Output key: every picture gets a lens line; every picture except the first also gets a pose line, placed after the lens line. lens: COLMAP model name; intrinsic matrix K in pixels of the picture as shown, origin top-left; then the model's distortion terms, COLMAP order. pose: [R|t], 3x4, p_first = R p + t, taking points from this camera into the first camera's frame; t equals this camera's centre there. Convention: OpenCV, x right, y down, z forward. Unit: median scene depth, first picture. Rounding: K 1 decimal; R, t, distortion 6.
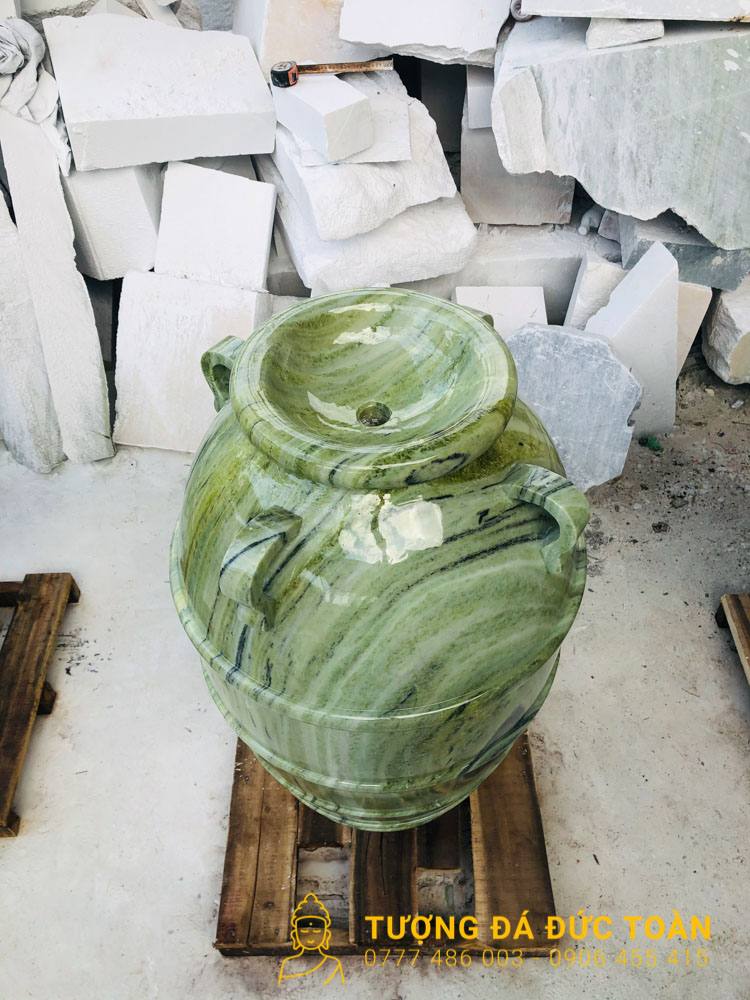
lens RADIAL K [[833.5, 0, 375.0], [0, 833.5, 500.0], [0, 0, 1]] dist [0.011517, 0.003049]
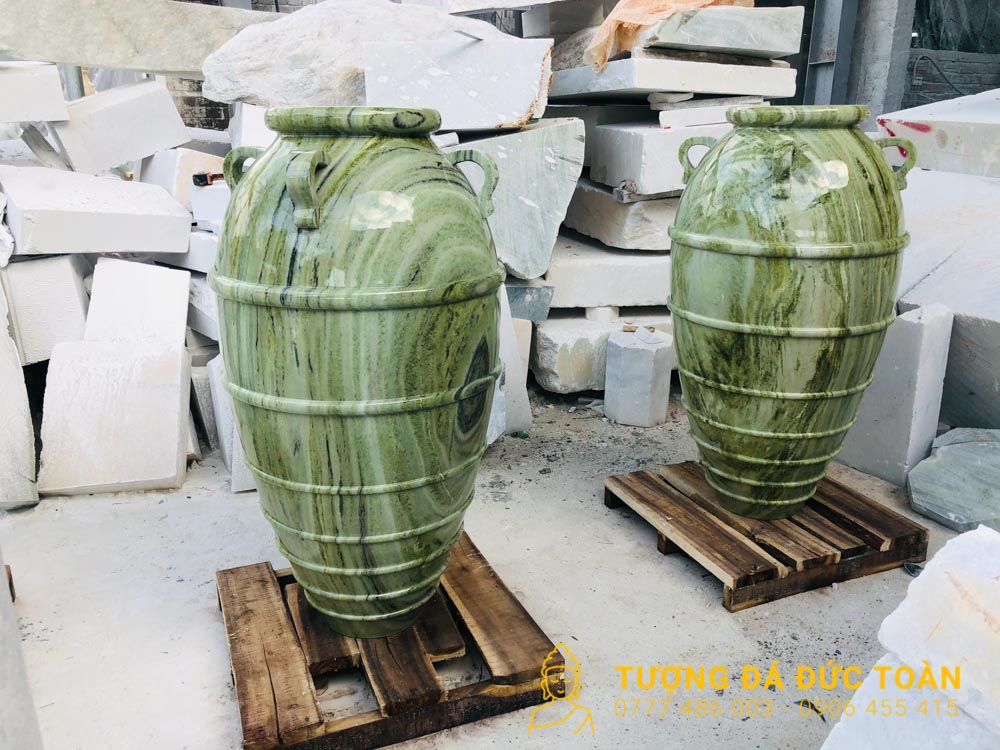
lens RADIAL K [[826.0, 0, 500.0], [0, 826.0, 375.0], [0, 0, 1]] dist [0.029045, -0.019173]
pose [[0.928429, -0.081314, 0.362502, -0.195226], [0.258318, 0.842570, -0.472596, 0.594196], [-0.267005, 0.532413, 0.803271, -0.062718]]
